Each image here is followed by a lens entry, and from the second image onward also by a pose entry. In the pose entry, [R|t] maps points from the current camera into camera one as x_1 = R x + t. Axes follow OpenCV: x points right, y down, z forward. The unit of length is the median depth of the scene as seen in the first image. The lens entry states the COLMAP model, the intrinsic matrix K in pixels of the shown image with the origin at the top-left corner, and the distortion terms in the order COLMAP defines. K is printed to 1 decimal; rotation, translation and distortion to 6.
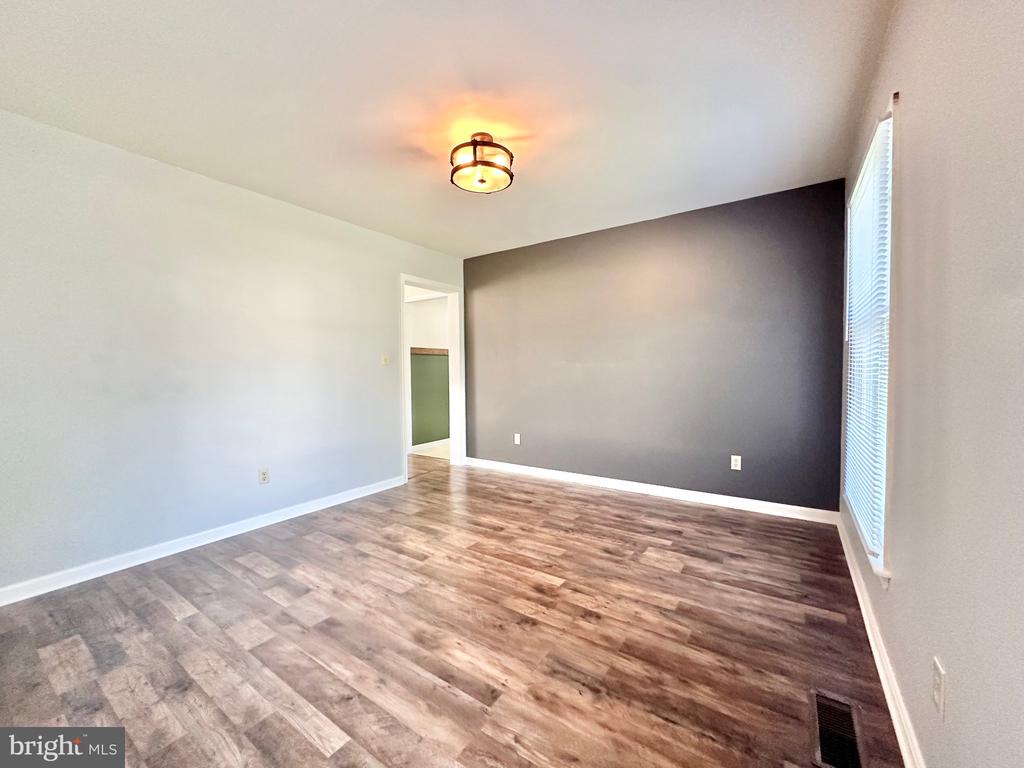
lens RADIAL K [[412.3, 0, 511.5], [0, 412.3, 382.2], [0, 0, 1]] dist [-0.006744, 0.001414]
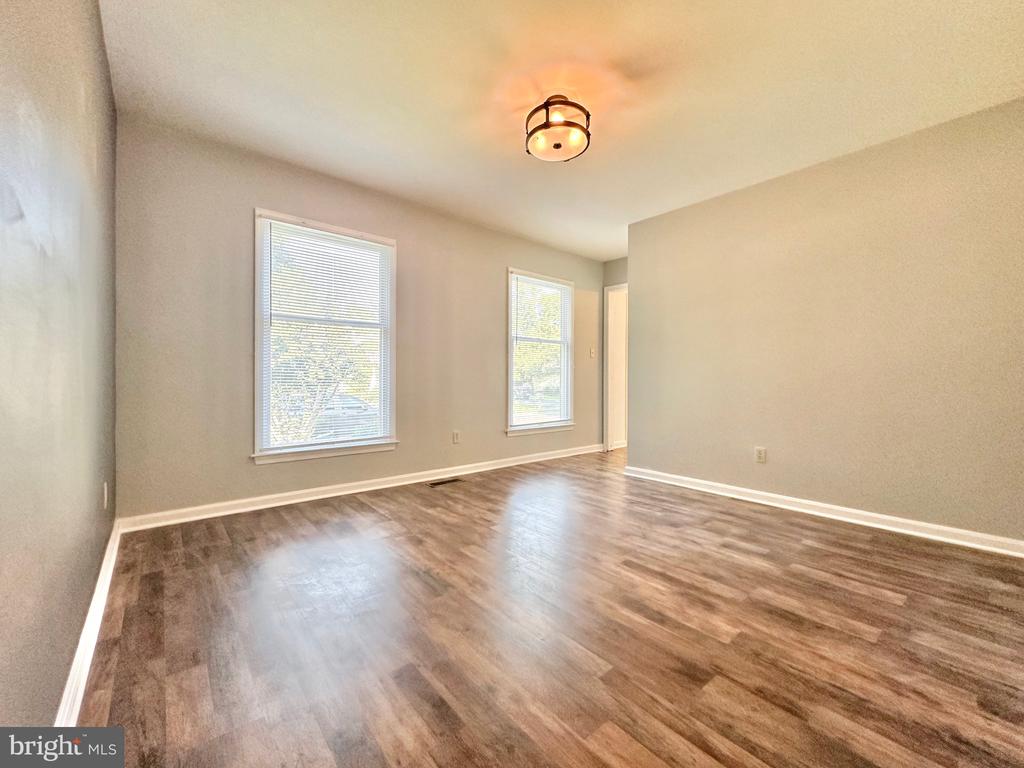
lens RADIAL K [[412.3, 0, 508.3], [0, 412.3, 377.2], [0, 0, 1]] dist [-0.006744, 0.001414]
pose [[-0.963347, 0.004051, 0.268228, -0.213405], [0.010868, 0.999654, 0.023936, 0.030077], [-0.268038, 0.025974, -0.963058, 1.927587]]
